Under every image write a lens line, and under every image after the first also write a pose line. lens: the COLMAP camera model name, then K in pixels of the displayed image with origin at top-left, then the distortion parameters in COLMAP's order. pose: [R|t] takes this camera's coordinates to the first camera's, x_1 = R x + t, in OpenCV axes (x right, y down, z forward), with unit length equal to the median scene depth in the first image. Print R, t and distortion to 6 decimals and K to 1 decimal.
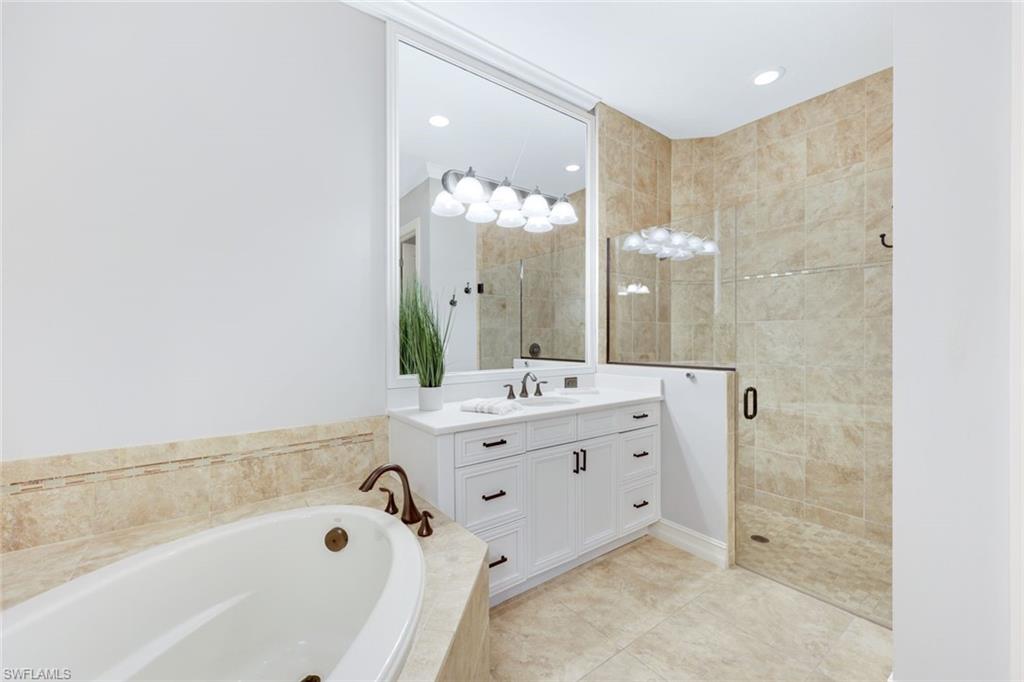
lens RADIAL K [[412.8, 0, 512.0], [0, 412.8, 341.0], [0, 0, 1]] dist [-0.000843, 0.000318]
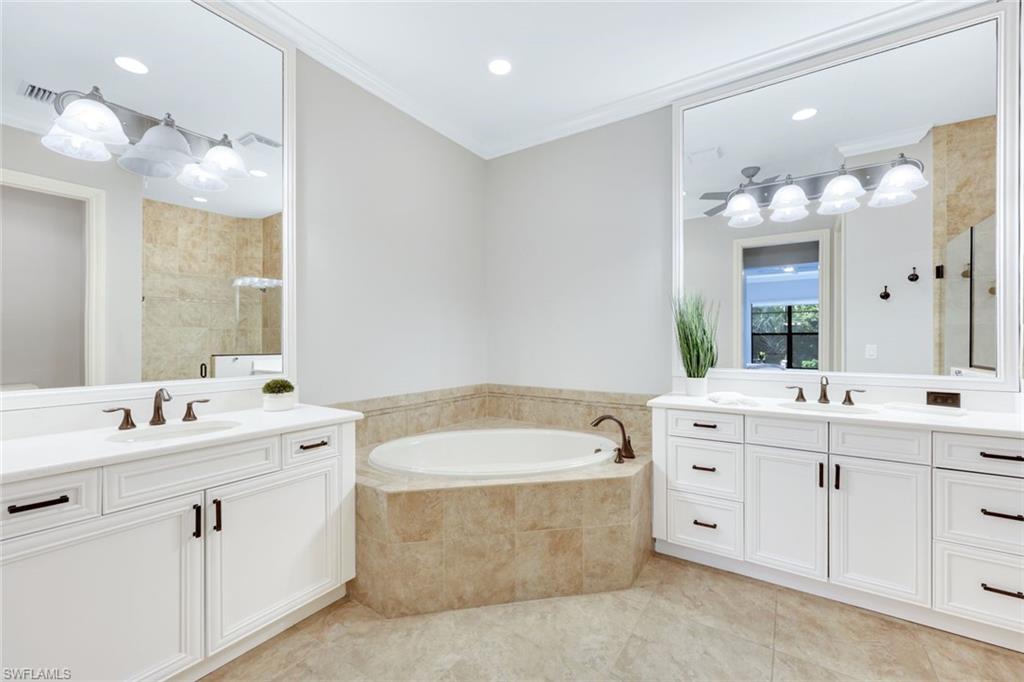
lens RADIAL K [[412.8, 0, 512.0], [0, 412.8, 341.0], [0, 0, 1]] dist [-0.000843, 0.000318]
pose [[0.342278, 0.003550, -0.939592, 0.771192], [-0.005899, 0.999981, 0.001630, 0.001519], [0.939580, 0.004985, 0.342292, 0.047073]]
